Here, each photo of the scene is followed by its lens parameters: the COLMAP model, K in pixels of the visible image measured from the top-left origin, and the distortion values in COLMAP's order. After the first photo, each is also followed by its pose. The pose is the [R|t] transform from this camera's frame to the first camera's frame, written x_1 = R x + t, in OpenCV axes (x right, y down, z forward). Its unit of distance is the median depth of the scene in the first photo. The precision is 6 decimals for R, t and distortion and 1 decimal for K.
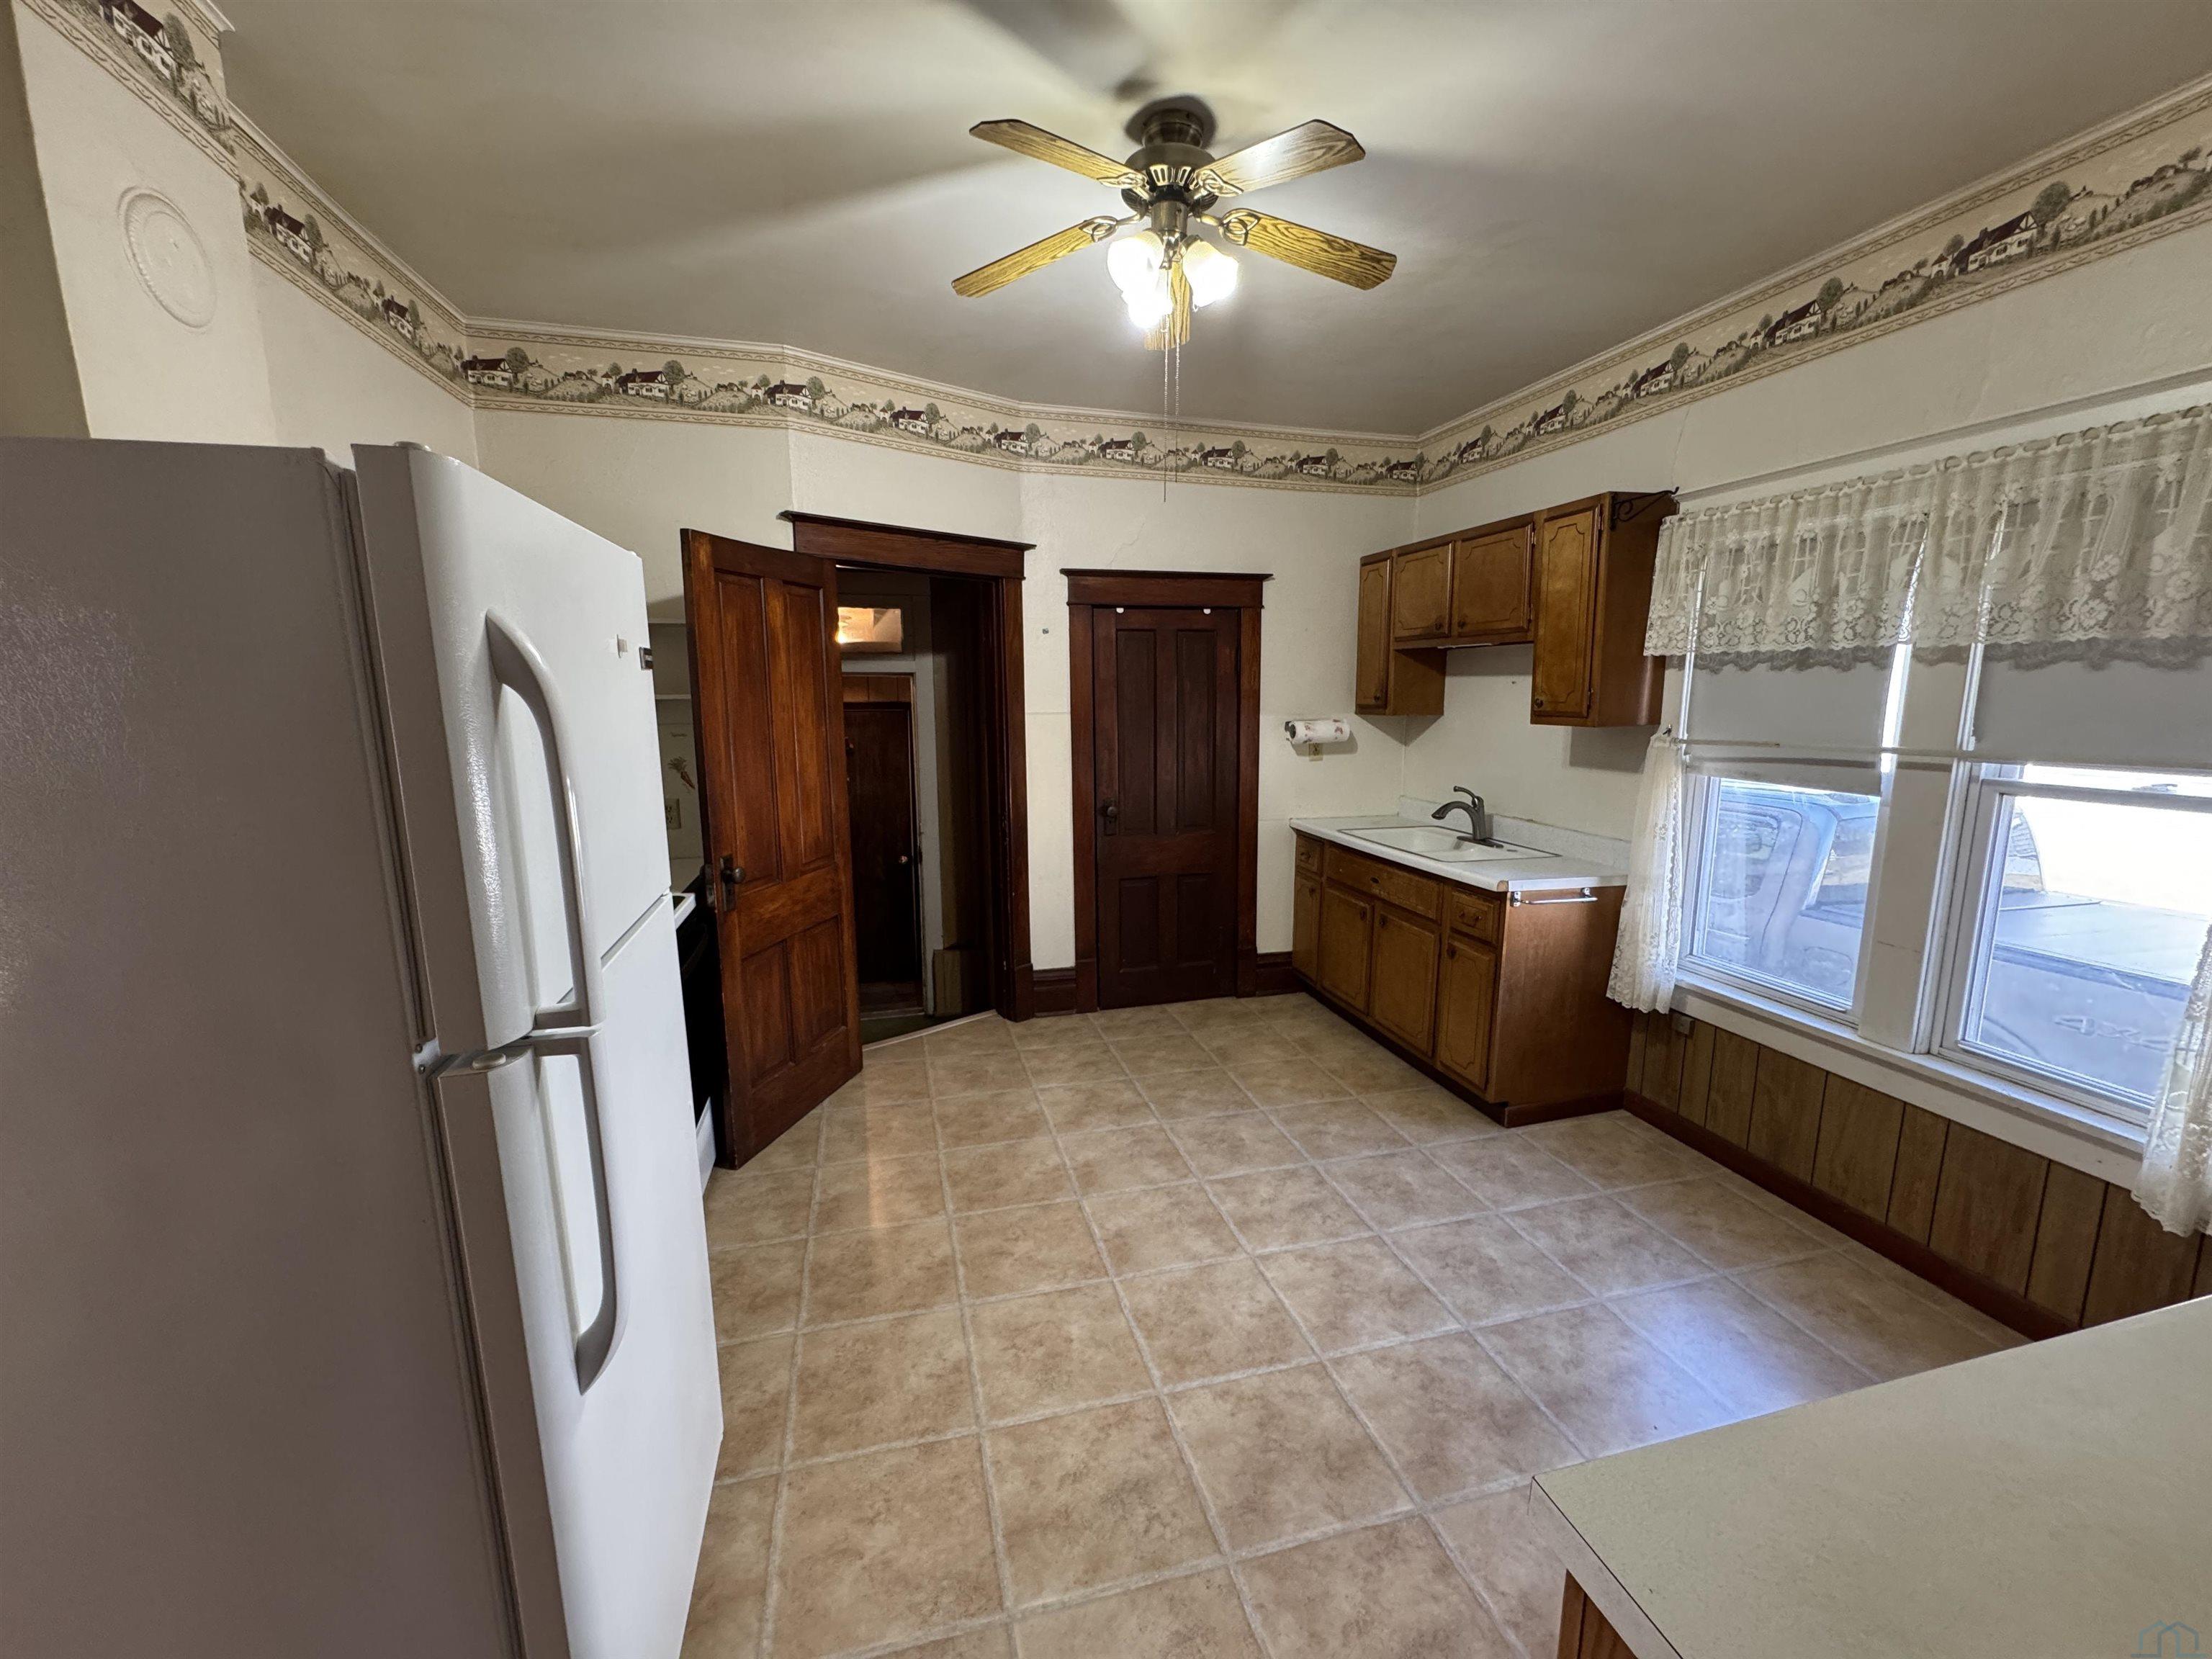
lens RADIAL K [[880.8, 0, 1105.5], [0, 880.8, 828.1], [0, 0, 1]] dist [-0.001114, 0.000334]
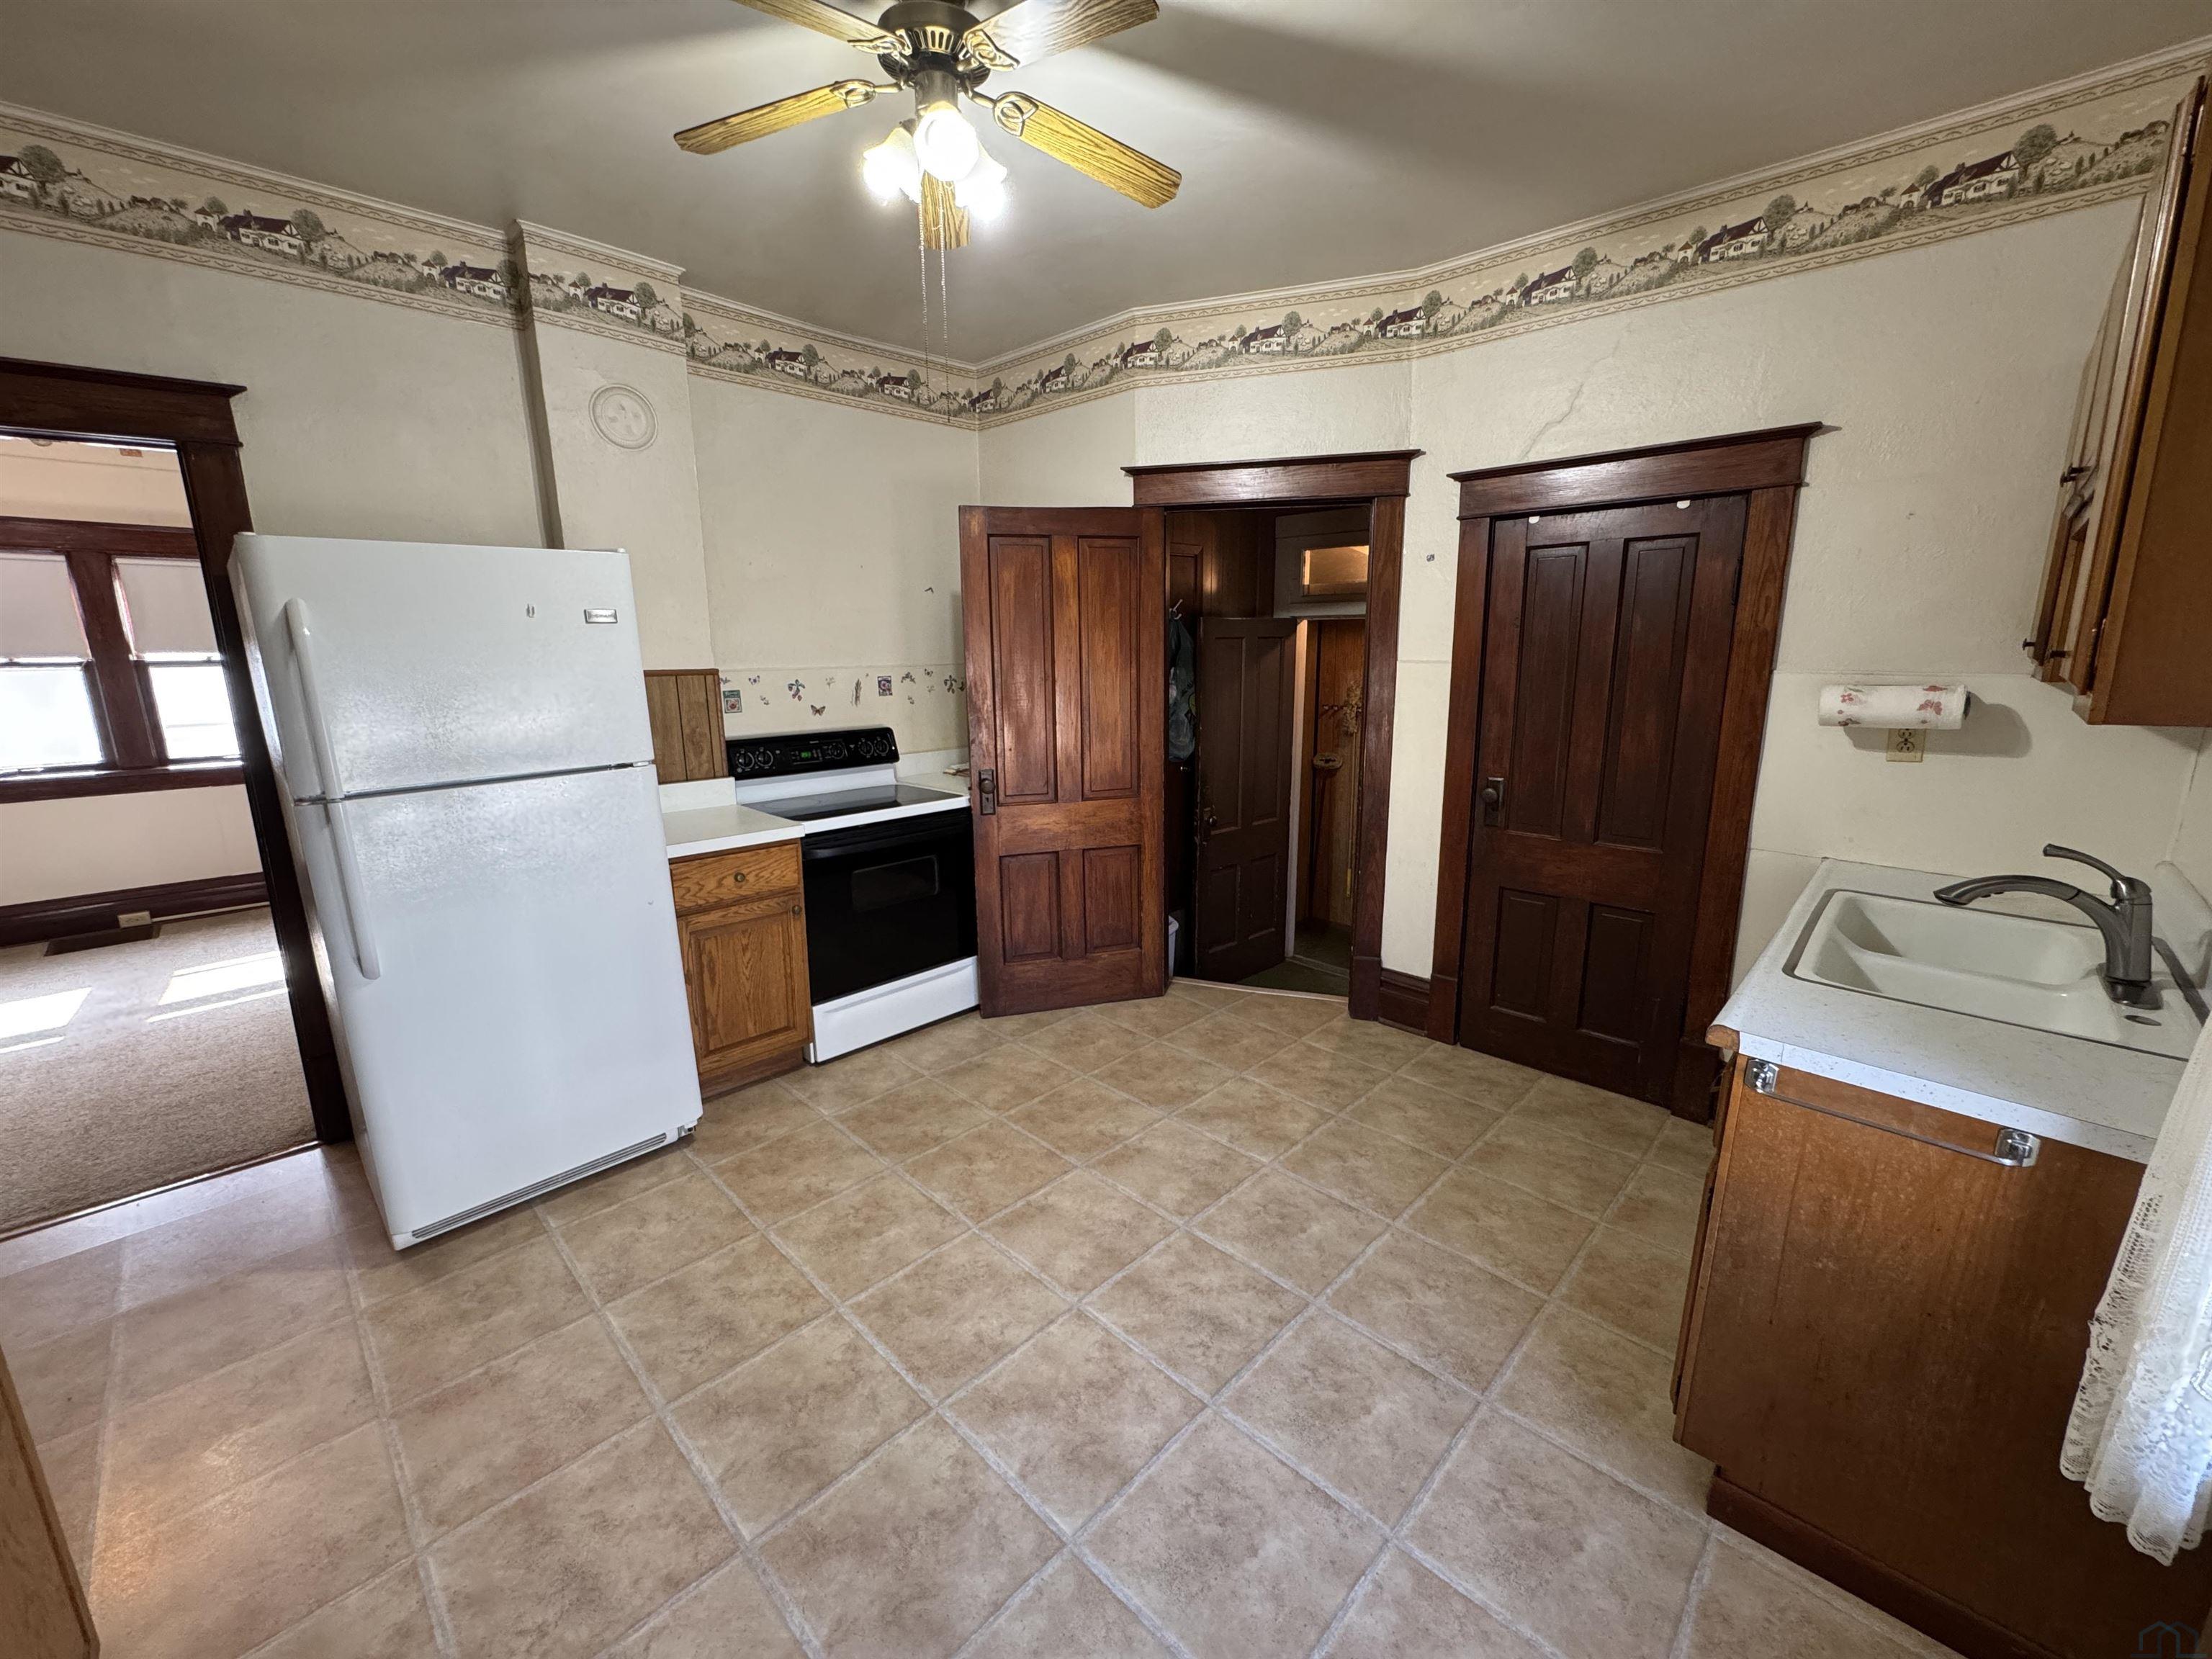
lens RADIAL K [[880.8, 0, 1106.6], [0, 880.8, 828.9], [0, 0, 1]] dist [-0.001114, 0.000334]
pose [[0.516023, 0.179521, -0.837552, 0.633996], [-0.127480, 0.982998, 0.132154, -0.064779], [0.847036, 0.038577, 0.530134, 0.434239]]
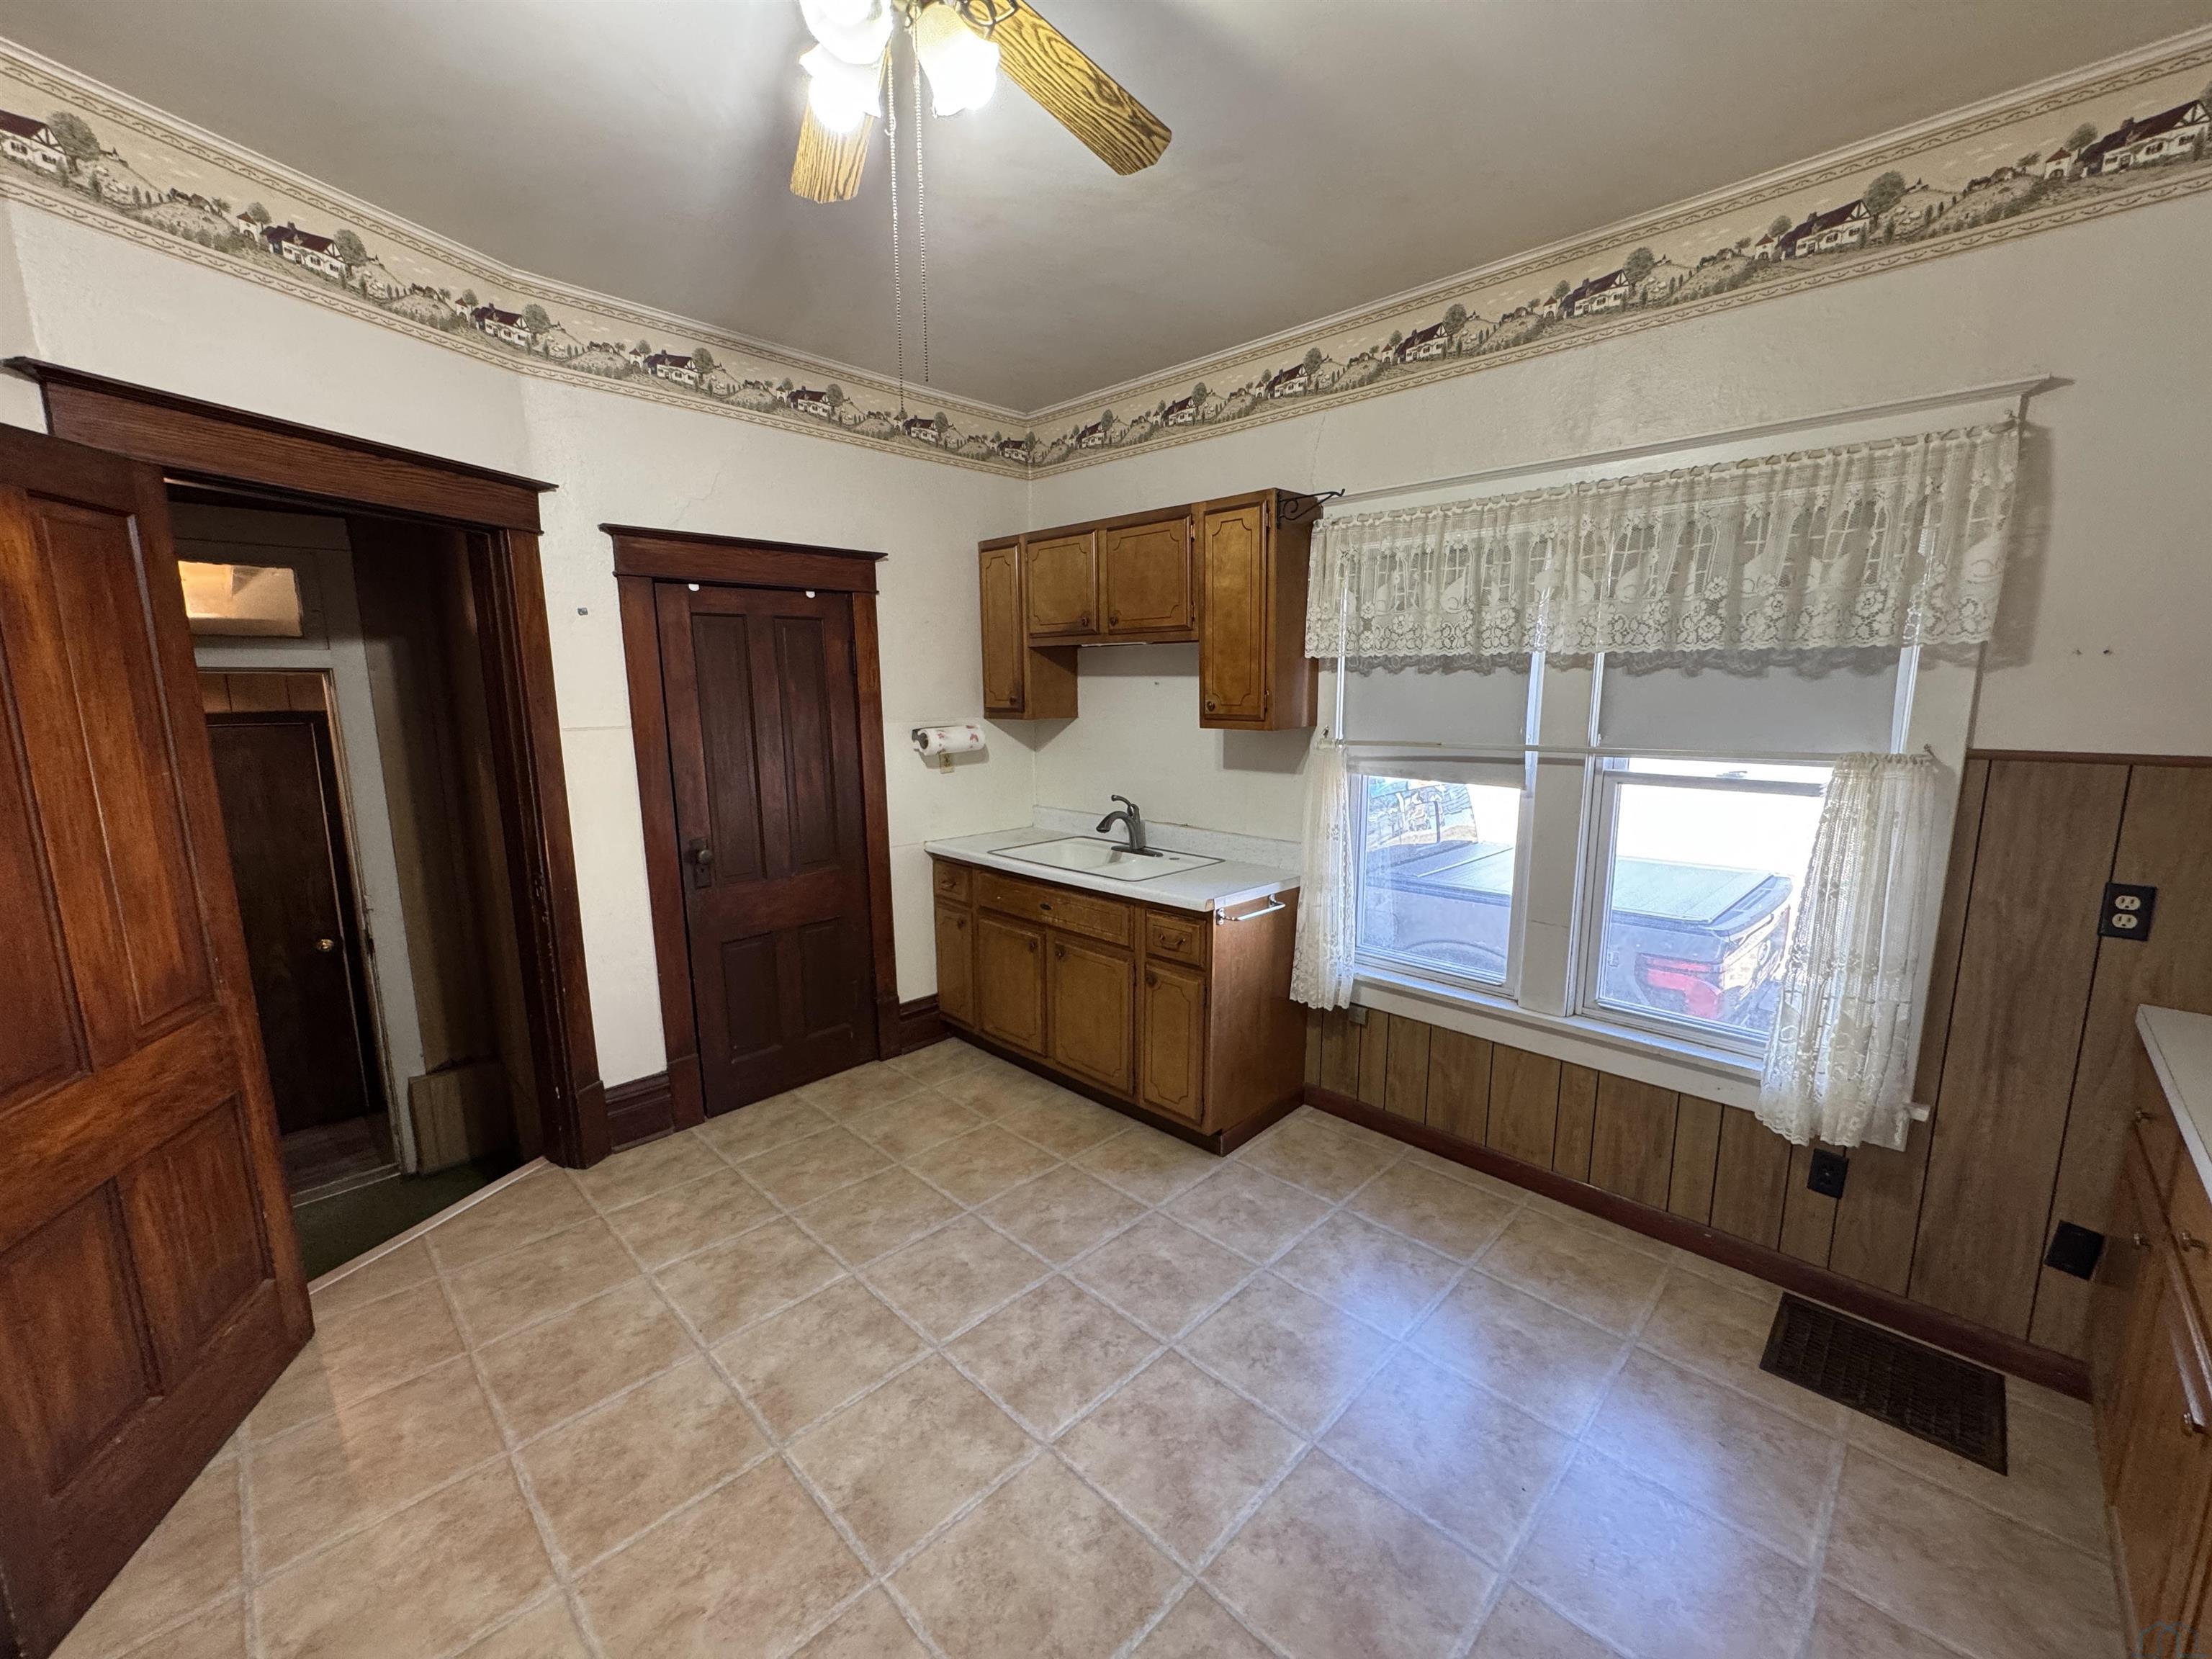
lens RADIAL K [[880.8, 0, 1104.2], [0, 880.8, 828.2], [0, 0, 1]] dist [-0.001114, 0.000334]
pose [[0.860600, -0.084997, 0.502138, -0.099304], [0.082425, 0.996221, 0.027366, -0.047220], [-0.502567, 0.017837, 0.864354, 0.242823]]
